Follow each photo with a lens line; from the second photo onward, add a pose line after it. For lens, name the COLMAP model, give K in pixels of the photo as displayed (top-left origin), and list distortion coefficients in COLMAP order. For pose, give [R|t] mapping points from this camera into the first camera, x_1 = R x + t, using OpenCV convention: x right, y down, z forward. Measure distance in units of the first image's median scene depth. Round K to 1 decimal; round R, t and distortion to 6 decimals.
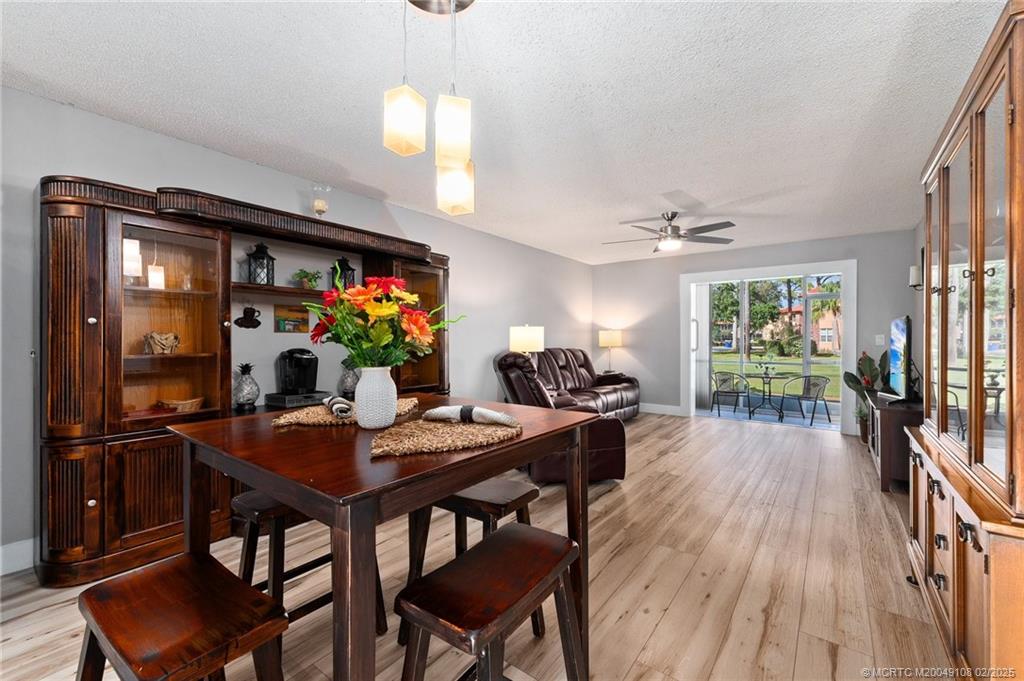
lens RADIAL K [[424.7, 0, 513.3], [0, 424.7, 336.8], [0, 0, 1]] dist [0.000250, -0.000112]
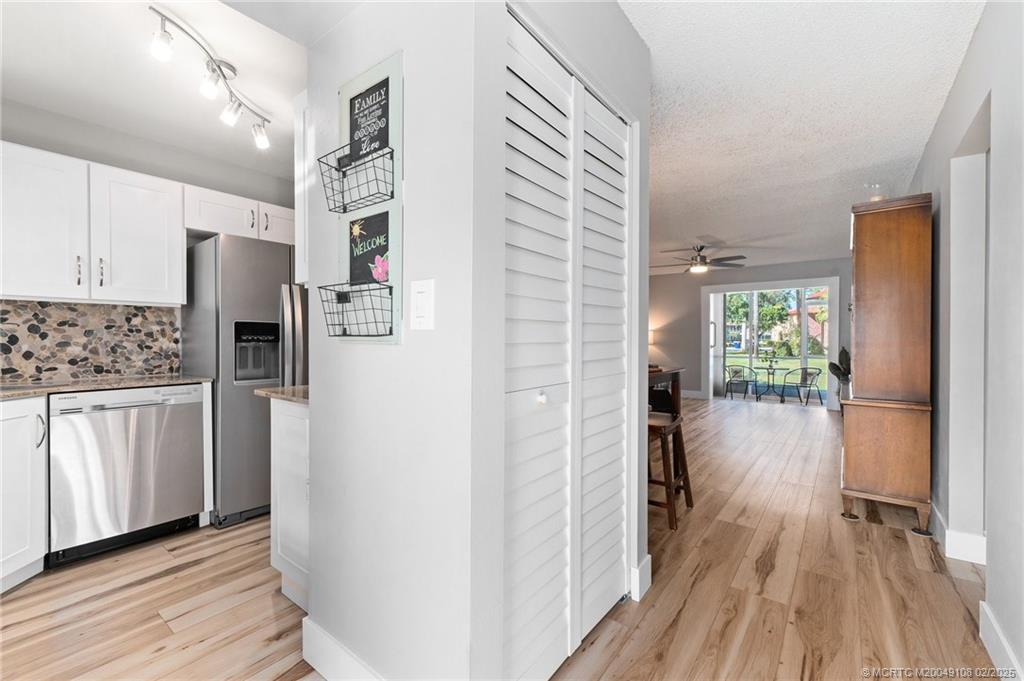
lens RADIAL K [[426.5, 0, 521.2], [0, 426.5, 339.9], [0, 0, 1]] dist [0.011042, -0.000290]
pose [[0.999999, 0.000990, 0.001309, -0.142906], [-0.000996, 0.999988, 0.004837, 0.006275], [-0.001304, -0.004838, 0.999987, -0.265556]]
